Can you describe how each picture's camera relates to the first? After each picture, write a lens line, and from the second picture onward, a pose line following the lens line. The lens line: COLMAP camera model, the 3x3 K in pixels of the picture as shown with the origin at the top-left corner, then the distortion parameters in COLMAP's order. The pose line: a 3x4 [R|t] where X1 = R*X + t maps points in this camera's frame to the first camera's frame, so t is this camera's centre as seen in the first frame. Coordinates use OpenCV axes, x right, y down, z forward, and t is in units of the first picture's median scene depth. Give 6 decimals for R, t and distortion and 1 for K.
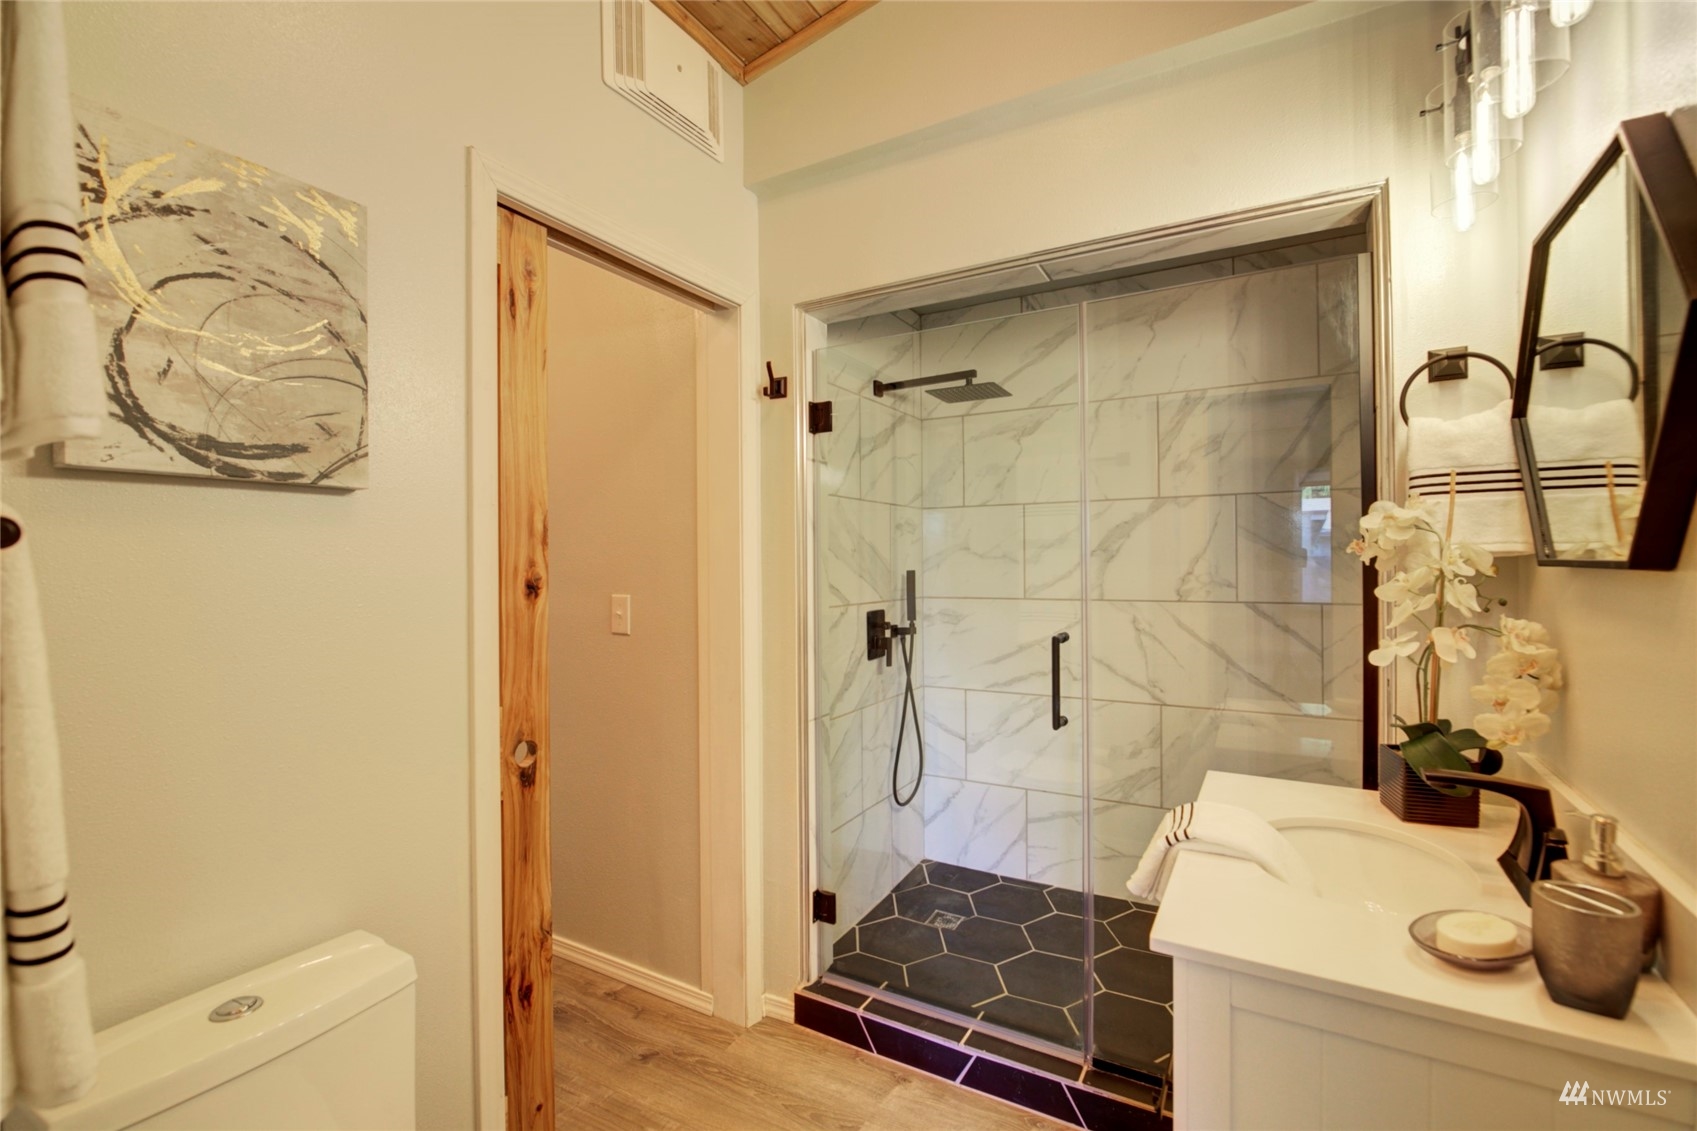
lens RADIAL K [[740.8, 0, 829.9], [0, 740.8, 568.1], [0, 0, 1]] dist [-0.014973, 0.000322]
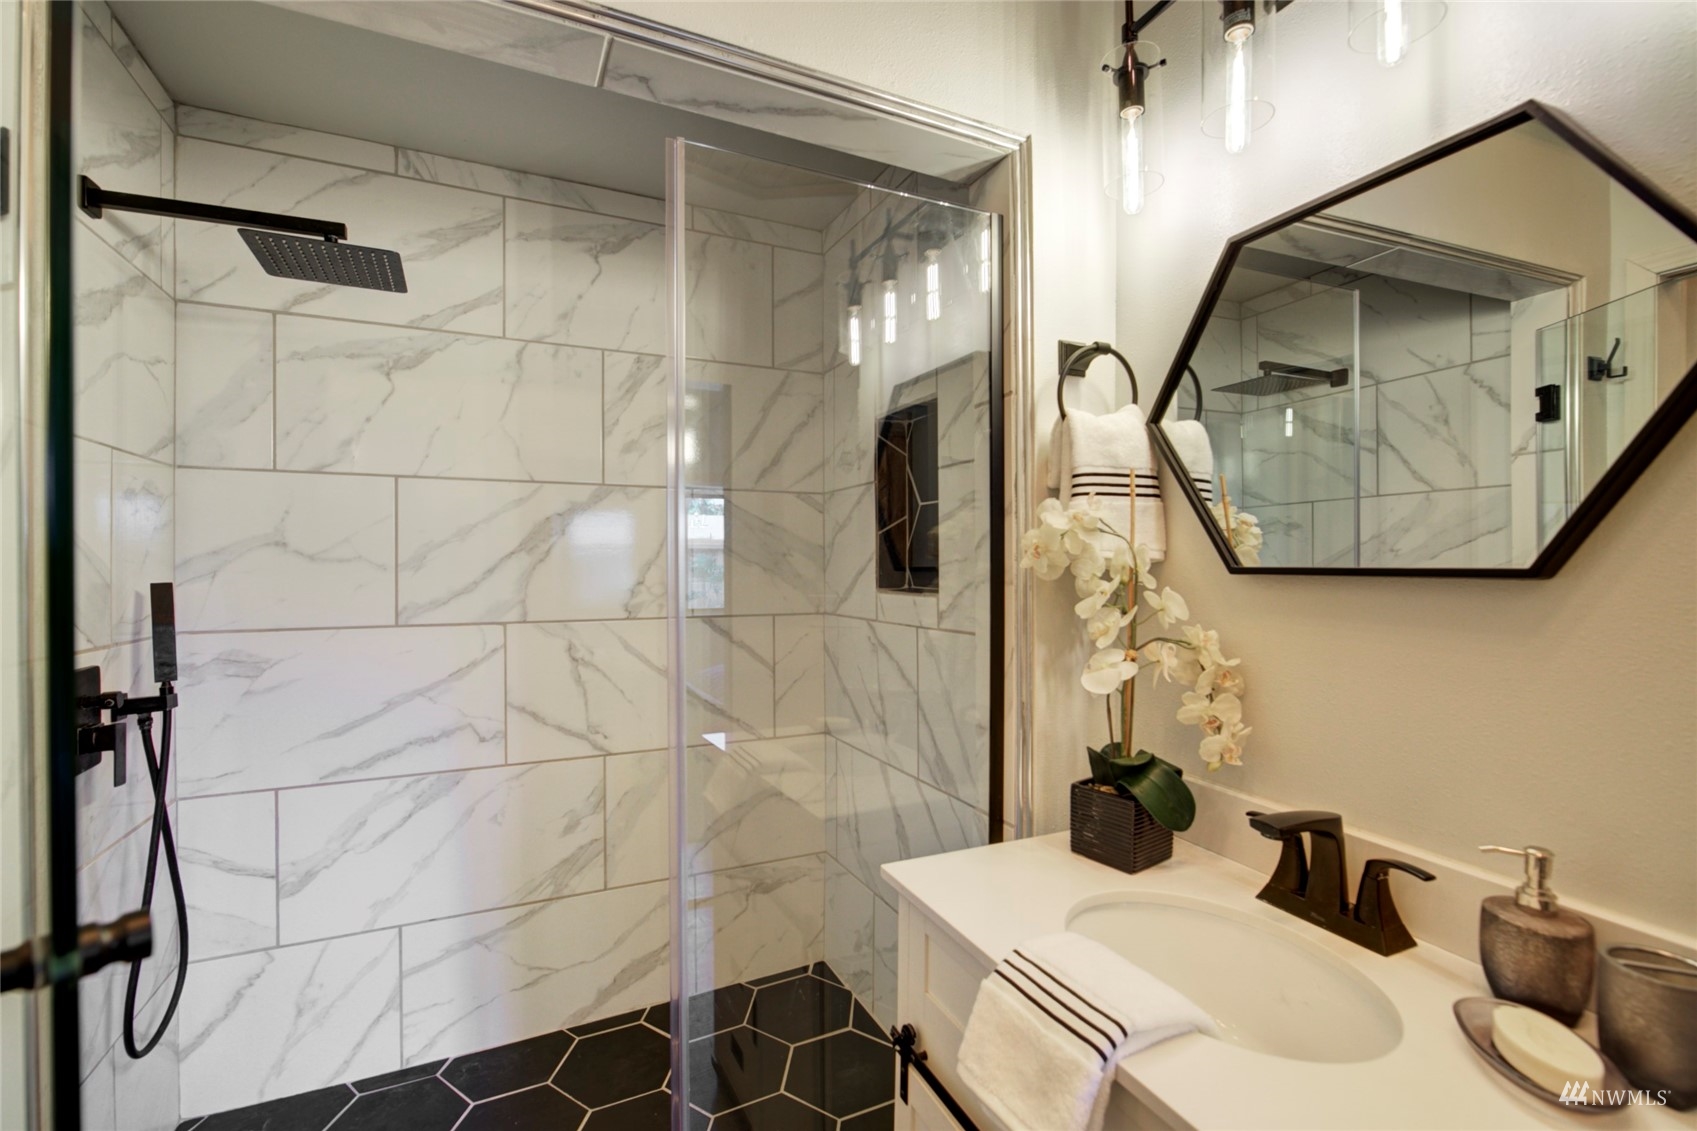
lens RADIAL K [[740.8, 0, 829.9], [0, 740.8, 568.1], [0, 0, 1]] dist [-0.014973, 0.000322]
pose [[0.557686, 0.004632, 0.830039, -0.056249], [0.003369, 0.999964, -0.007844, -0.001978], [-0.830045, 0.007171, 0.557650, 0.365021]]
